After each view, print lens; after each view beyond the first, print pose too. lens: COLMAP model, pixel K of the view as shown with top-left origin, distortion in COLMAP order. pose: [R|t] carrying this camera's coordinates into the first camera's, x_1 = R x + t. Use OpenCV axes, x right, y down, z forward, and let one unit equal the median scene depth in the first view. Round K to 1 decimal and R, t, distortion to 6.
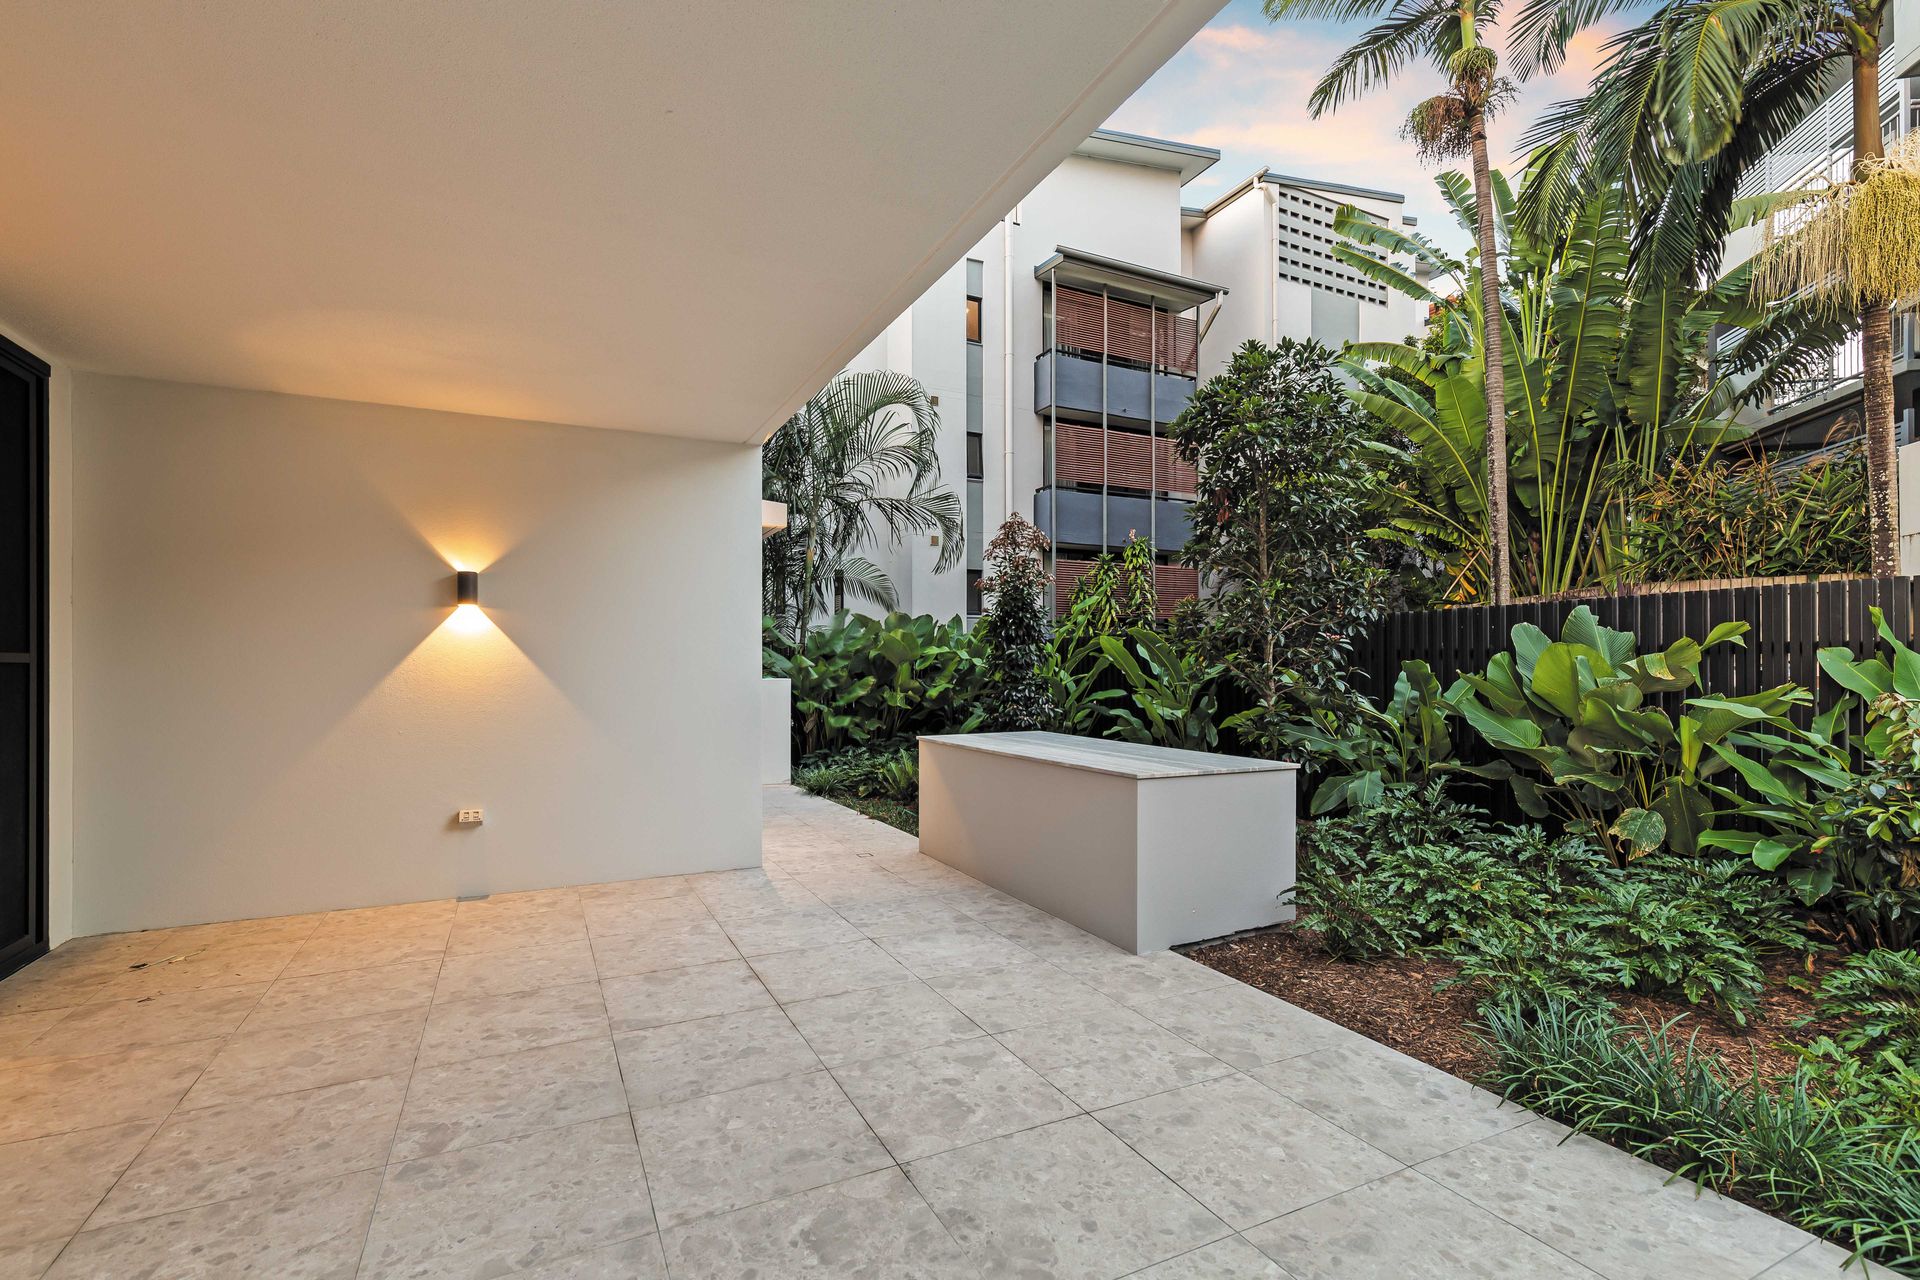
lens RADIAL K [[868.4, 0, 958.2], [0, 868.4, 652.8], [0, 0, 1]] dist [0.003420, 0.000347]
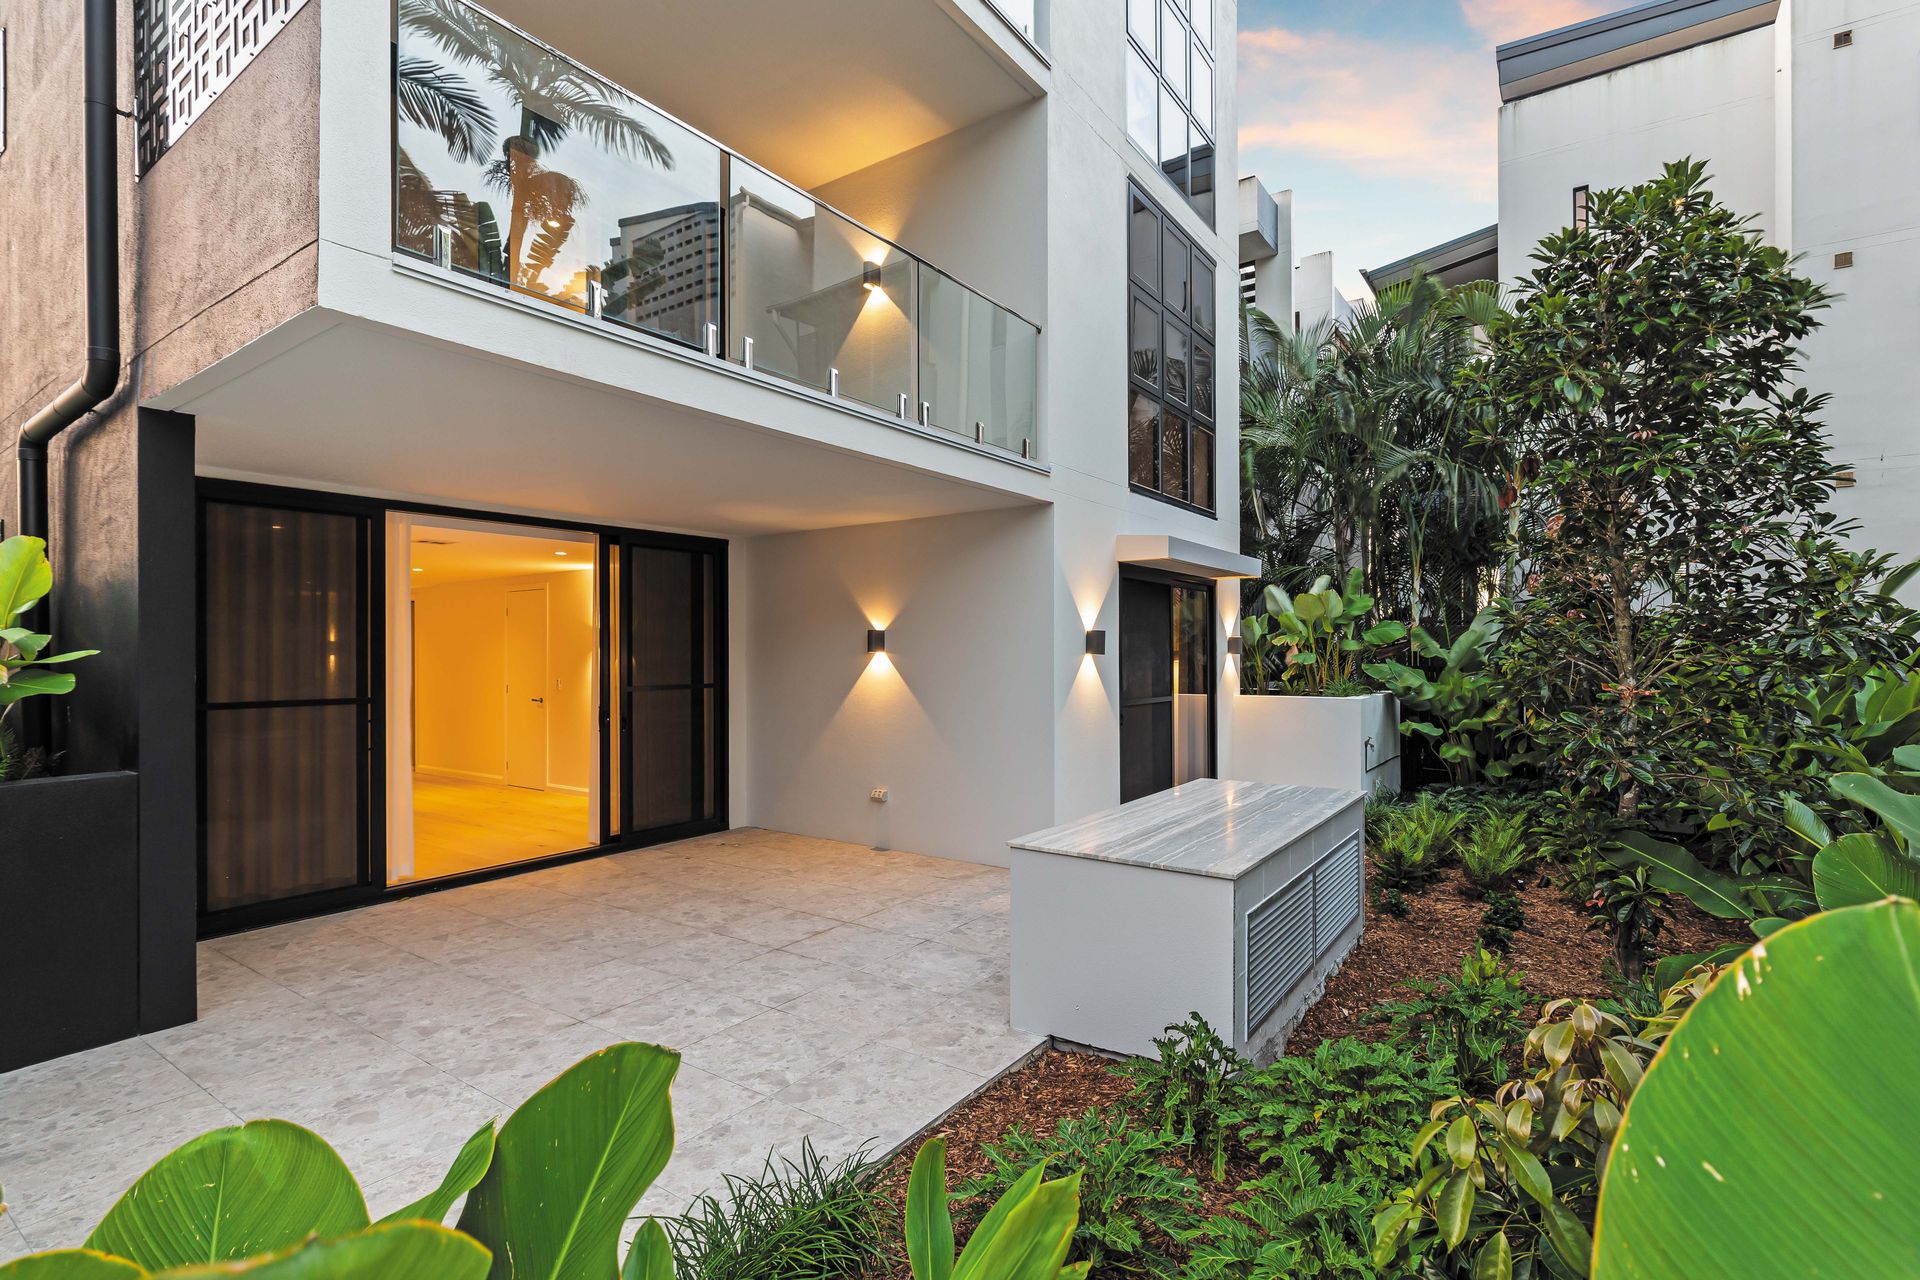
lens RADIAL K [[911.7, 0, 958.4], [0, 911.7, 643.5], [0, 0, 1]] dist [-0.001179, -0.000023]
pose [[0.481350, -0.004387, -0.876518, 1.309671], [0.013907, 0.999900, 0.002632, -0.108069], [0.876418, -0.013457, 0.481362, 0.553833]]
